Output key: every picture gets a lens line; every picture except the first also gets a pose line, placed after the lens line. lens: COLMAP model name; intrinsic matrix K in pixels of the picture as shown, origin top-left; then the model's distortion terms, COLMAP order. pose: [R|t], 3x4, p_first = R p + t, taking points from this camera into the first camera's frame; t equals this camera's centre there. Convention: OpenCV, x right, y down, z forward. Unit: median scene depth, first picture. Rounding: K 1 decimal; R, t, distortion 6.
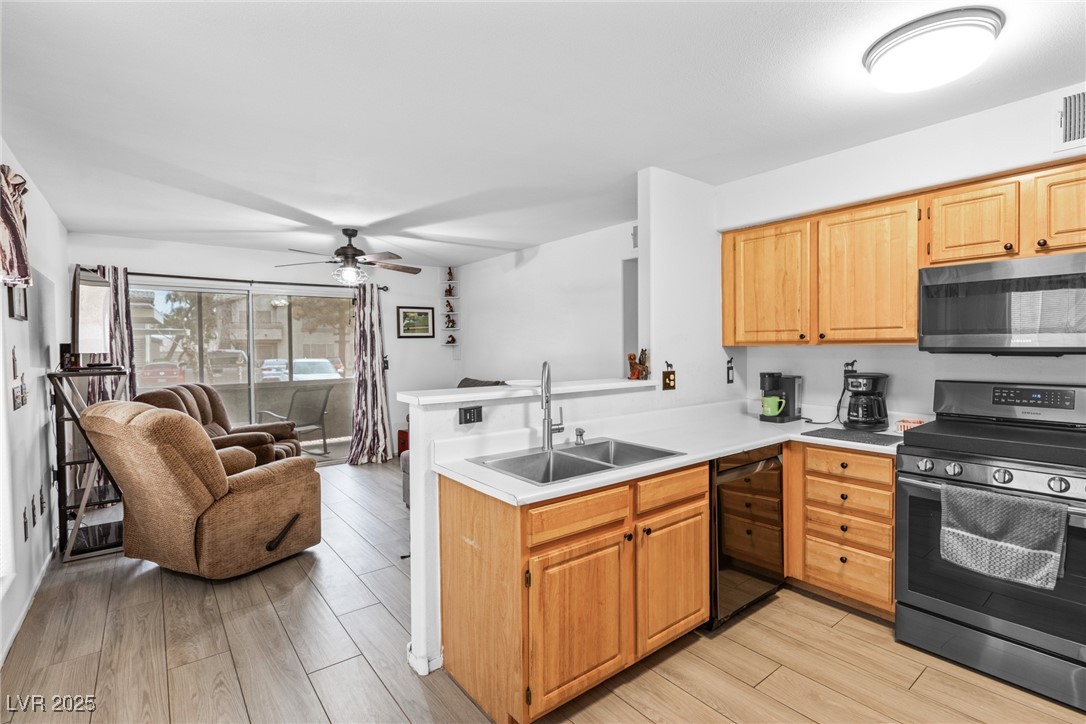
lens RADIAL K [[508.9, 0, 547.0], [0, 508.9, 356.4], [0, 0, 1]] dist [0.002337, 0.000437]
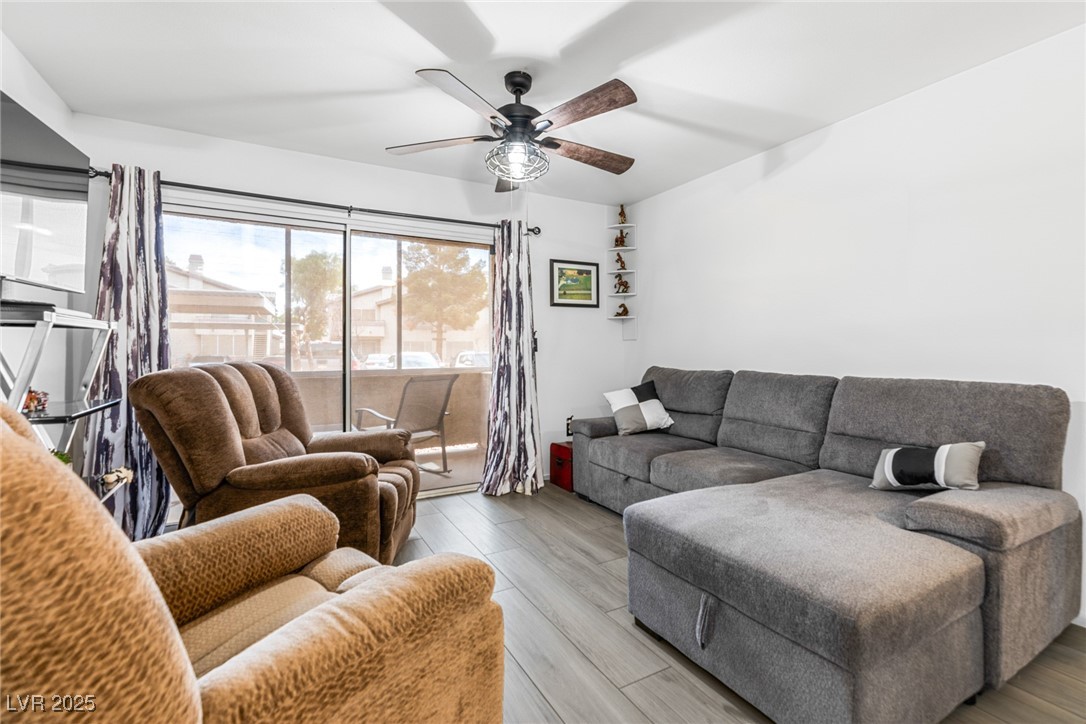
lens RADIAL K [[486.4, 0, 548.7], [0, 486.4, 342.0], [0, 0, 1]] dist [0.010650, 0.000573]
pose [[0.988232, 0.006242, -0.152835, -0.210543], [-0.011125, 0.999454, -0.031119, 0.034495], [0.152557, 0.032453, 0.987762, 0.387021]]
